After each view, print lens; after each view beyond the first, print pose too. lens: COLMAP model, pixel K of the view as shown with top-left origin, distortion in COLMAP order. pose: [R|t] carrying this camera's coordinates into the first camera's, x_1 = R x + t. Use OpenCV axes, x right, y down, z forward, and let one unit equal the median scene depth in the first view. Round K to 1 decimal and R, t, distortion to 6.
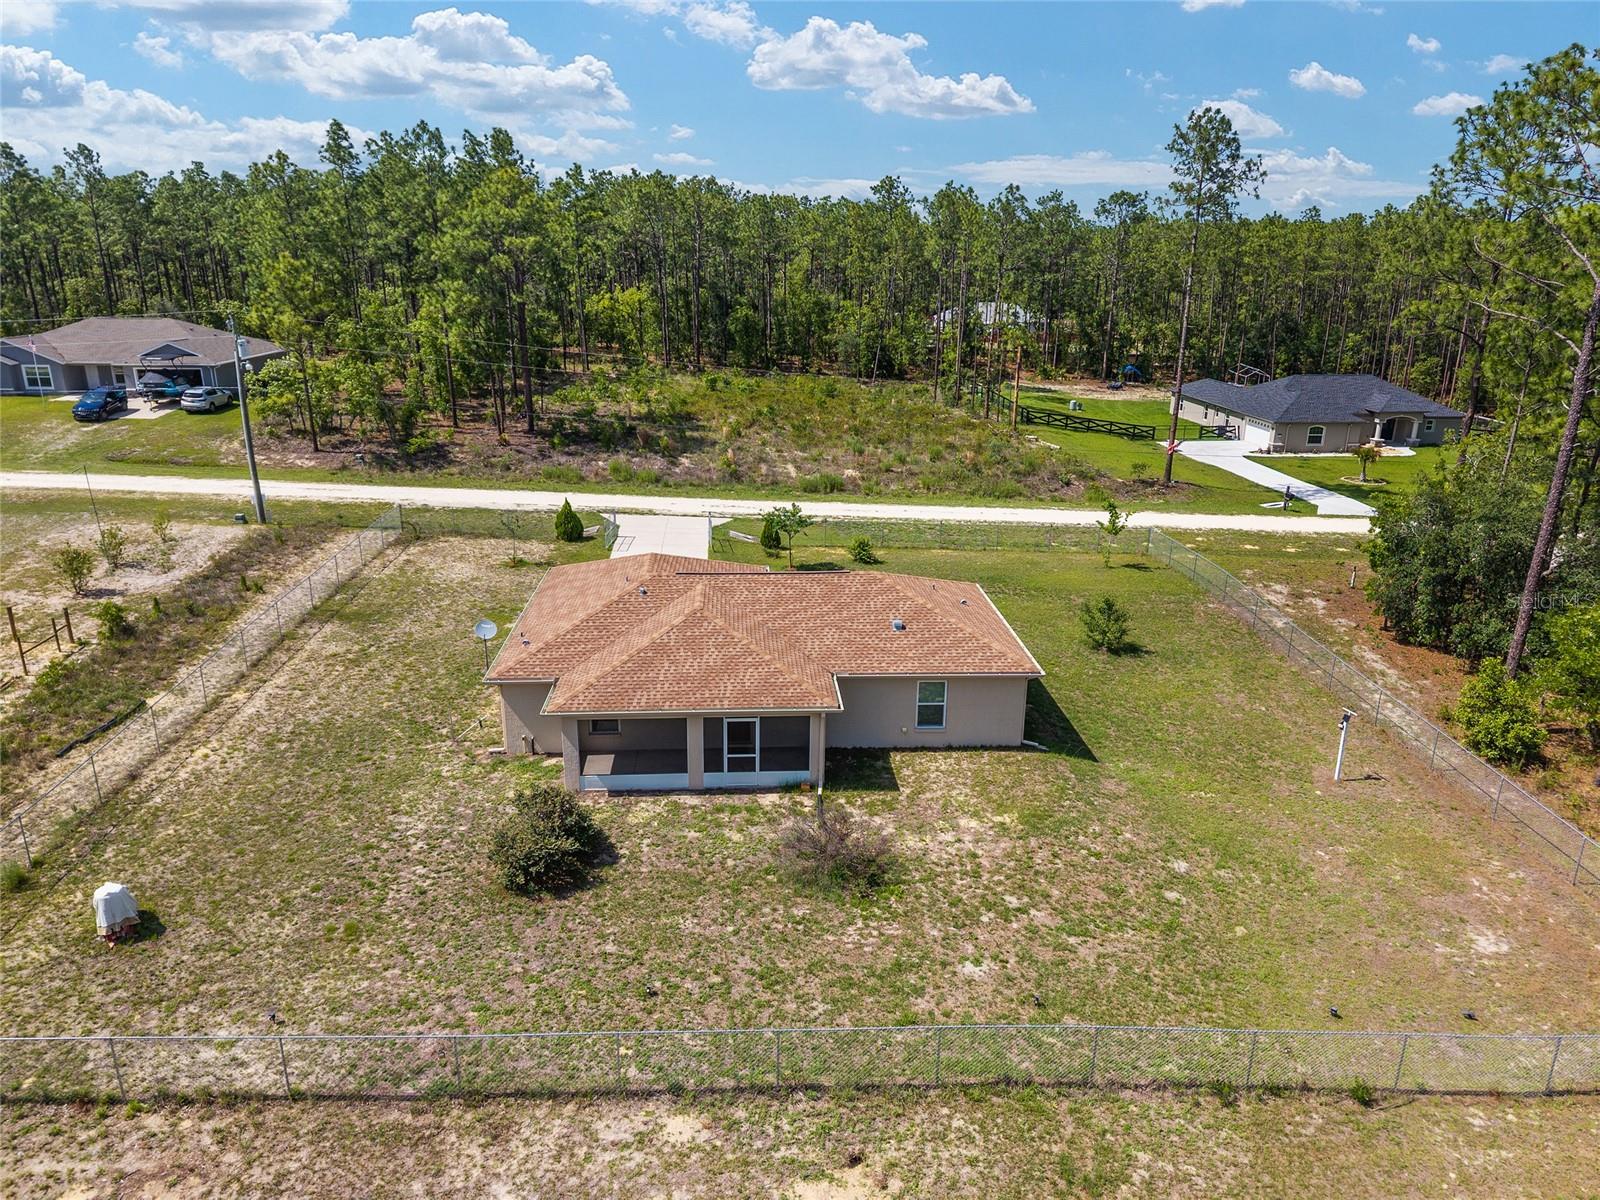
lens RADIAL K [[1072.2, 0, 786.1], [0, 1072.2, 596.6], [0, 0, 1]] dist [0.020077, -0.008843]
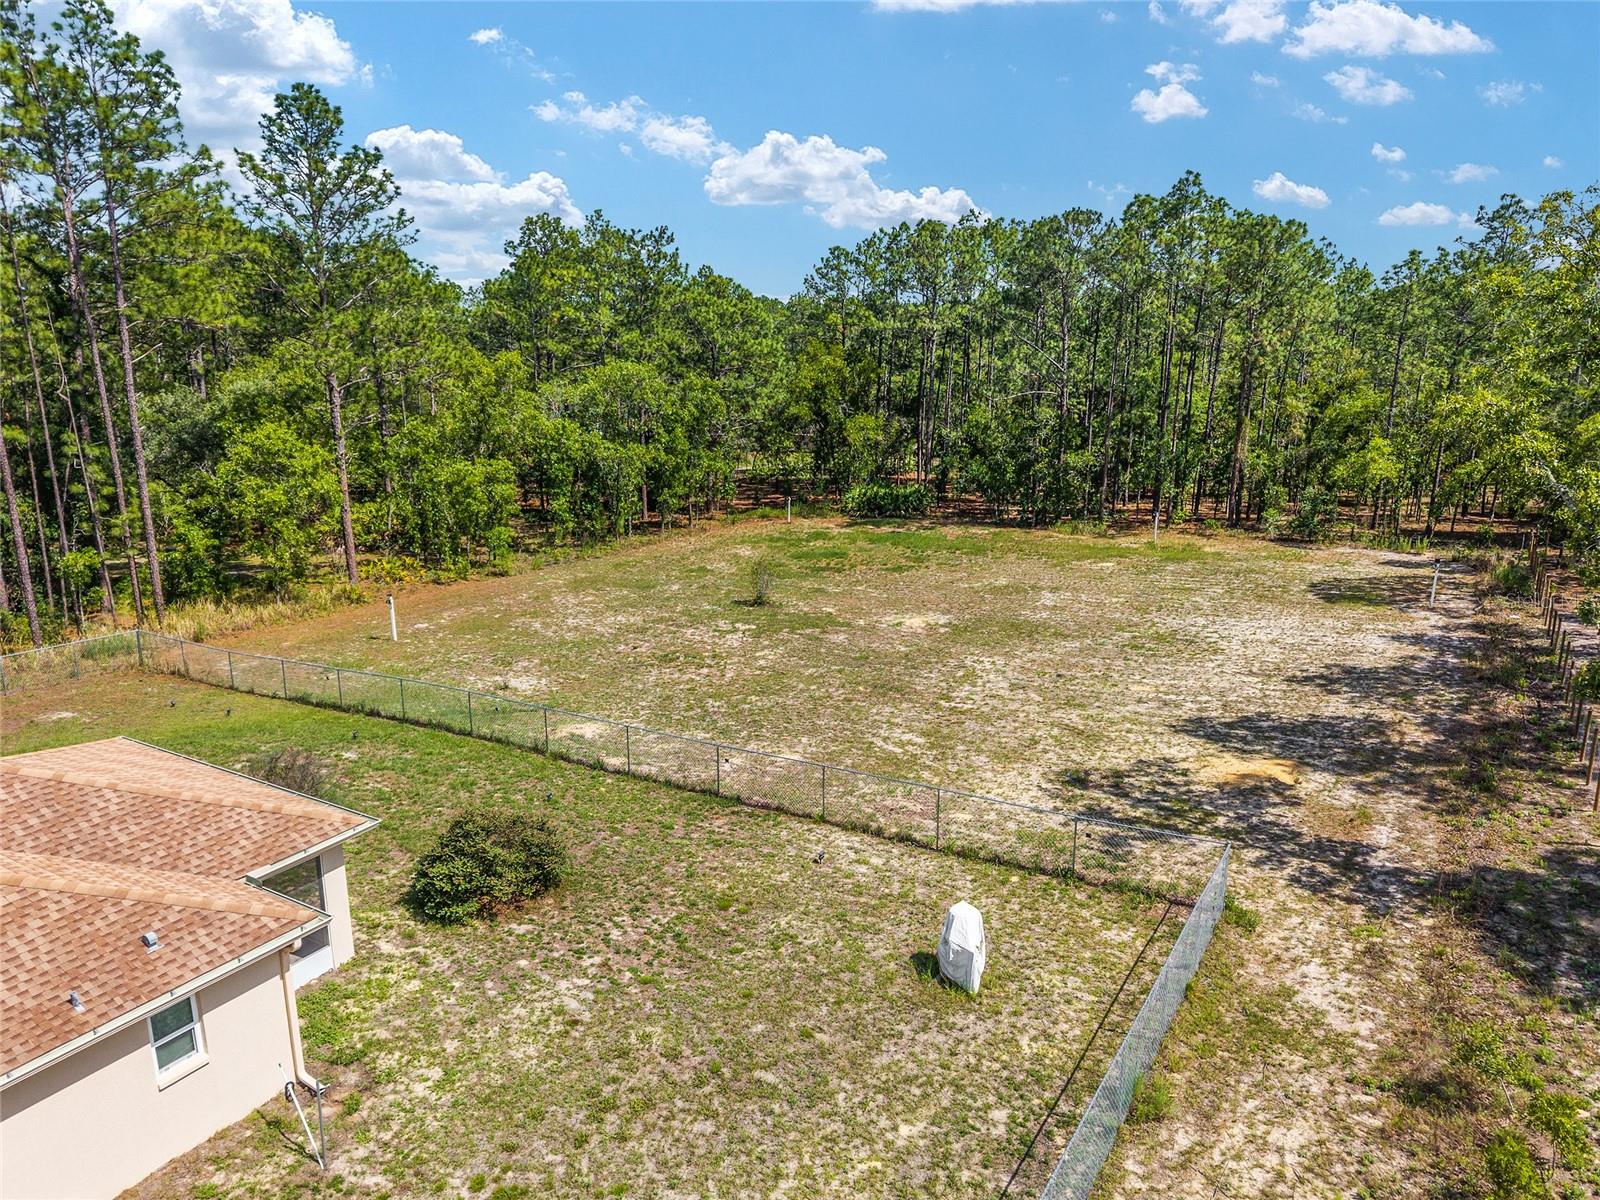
lens RADIAL K [[1083.7, 0, 785.6], [0, 1083.7, 595.3], [0, 0, 1]] dist [0.034380, -0.029351]
pose [[-0.824720, -0.130984, 0.550163, -0.692049], [0.174322, 0.866564, 0.467631, -0.243233], [-0.538004, 0.481570, -0.691839, 1.126480]]
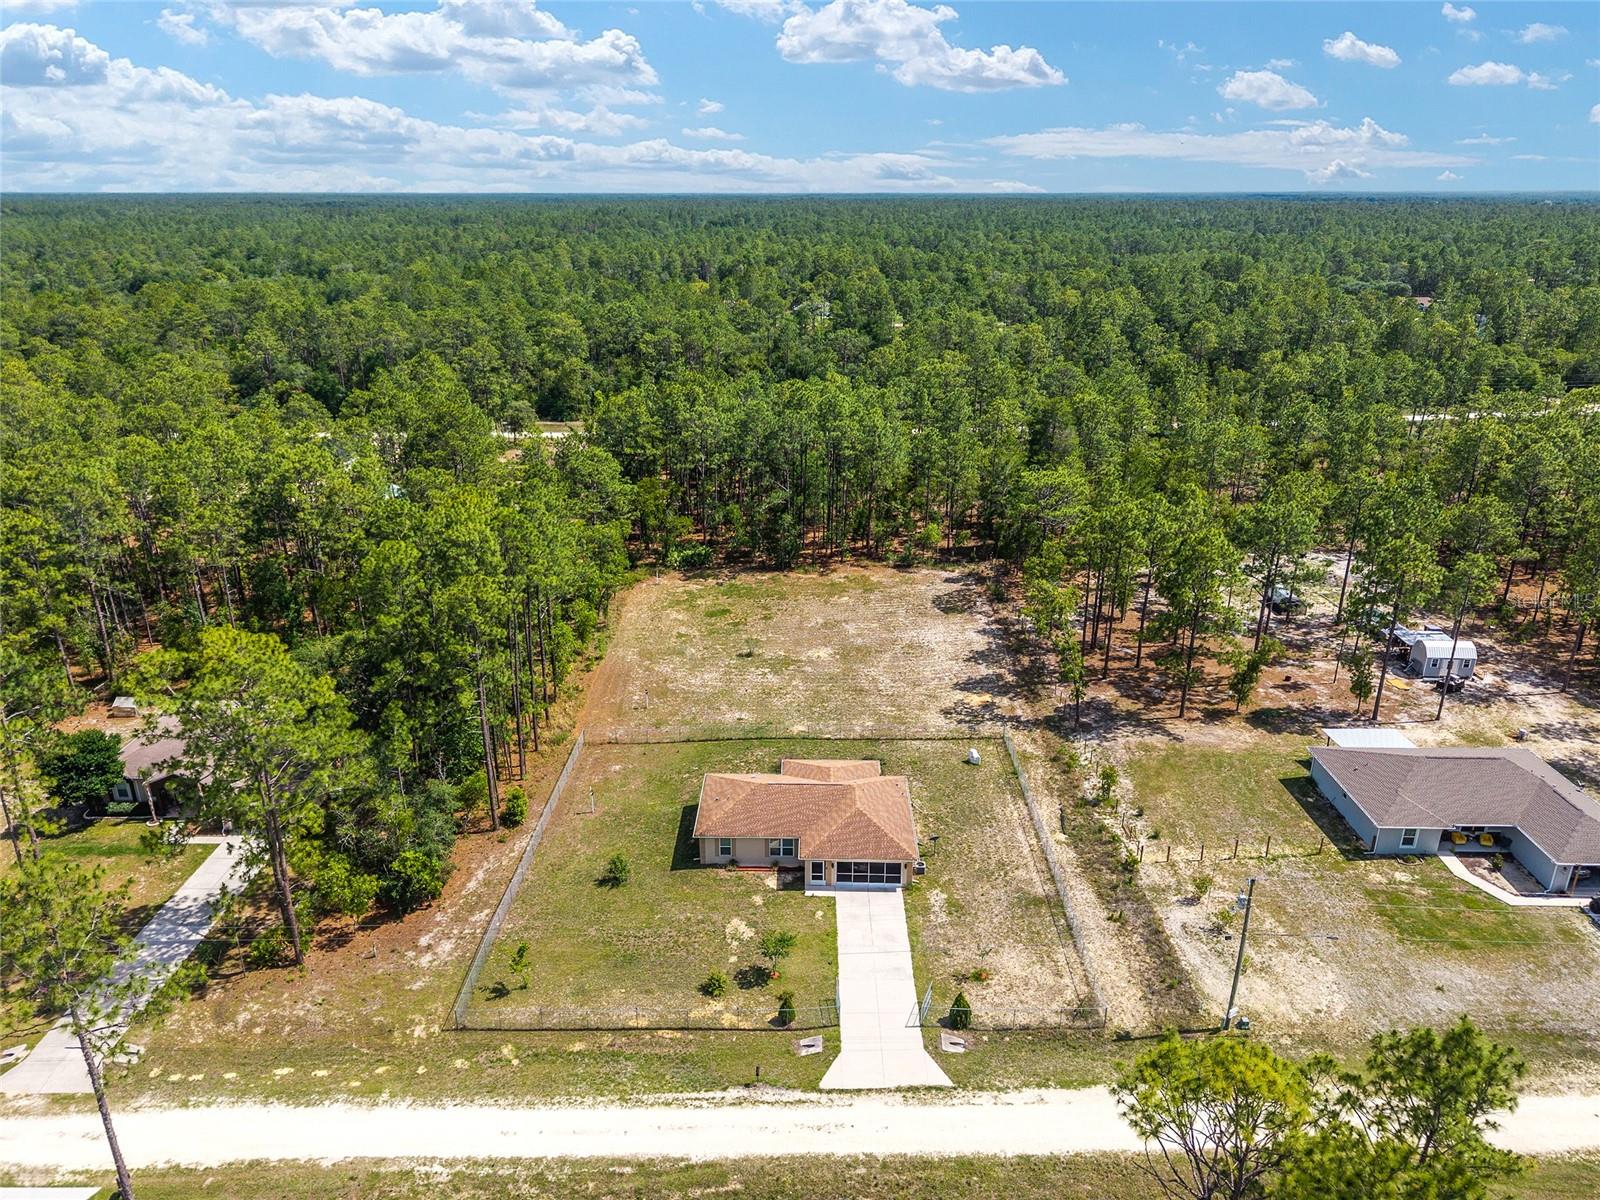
lens RADIAL K [[1076.6, 0, 789.0], [0, 1076.6, 600.7], [0, 0, 1]] dist [0.015231, -0.008955]
pose [[-0.997374, -0.031323, 0.065299, -0.139191], [0.016412, 0.780424, 0.625035, -1.981205], [-0.070539, 0.624466, -0.777861, 2.828989]]
